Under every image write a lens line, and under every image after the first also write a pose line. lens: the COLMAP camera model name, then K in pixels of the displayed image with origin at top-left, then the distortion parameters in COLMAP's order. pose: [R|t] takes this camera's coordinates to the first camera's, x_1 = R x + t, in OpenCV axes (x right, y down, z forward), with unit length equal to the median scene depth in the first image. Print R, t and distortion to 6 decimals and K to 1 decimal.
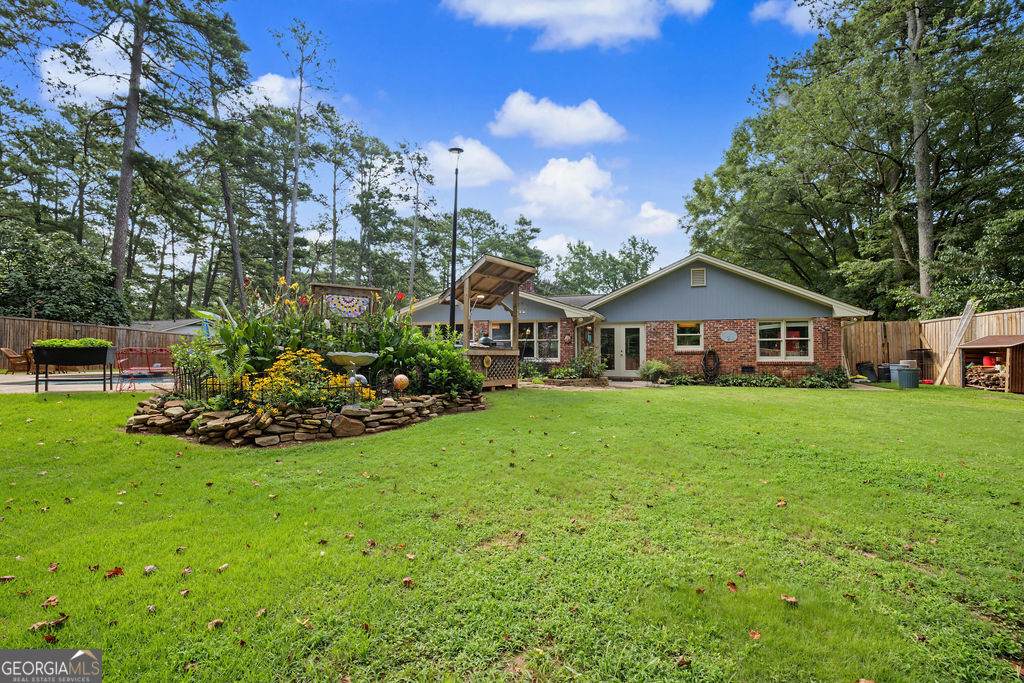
lens RADIAL K [[462.5, 0, 506.7], [0, 462.5, 336.7], [0, 0, 1]] dist [-0.042951, 0.018526]
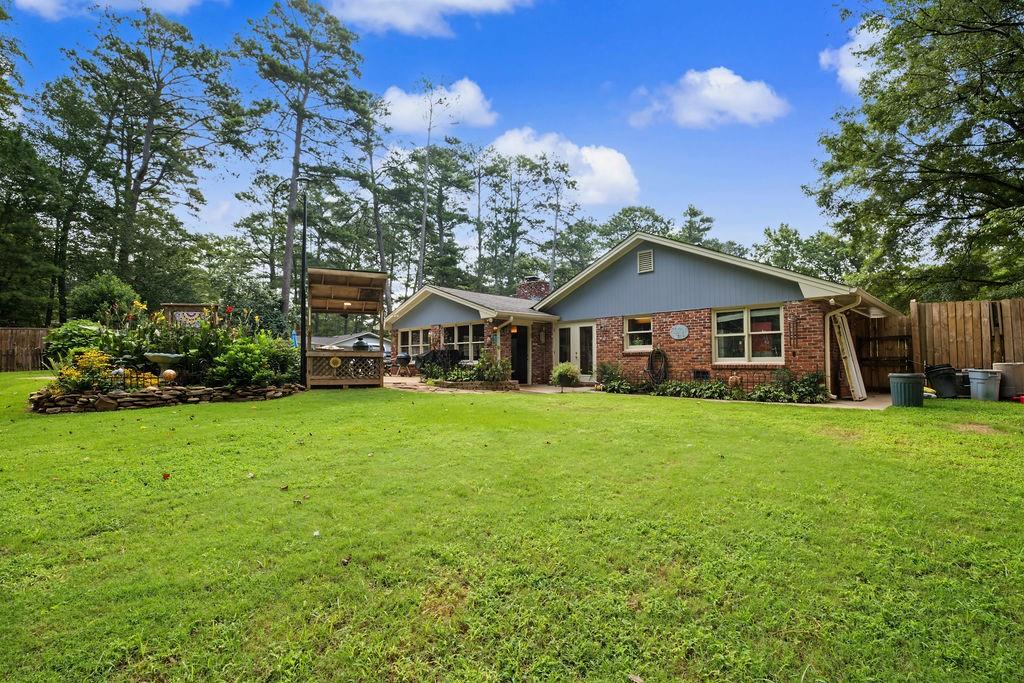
lens RADIAL K [[462.5, 0, 506.7], [0, 462.5, 336.7], [0, 0, 1]] dist [-0.042951, 0.018526]
pose [[0.870342, -0.027484, -0.491681, 0.612272], [0.020297, 0.999595, -0.019947, 0.016128], [0.492030, 0.007381, 0.870547, 0.165527]]
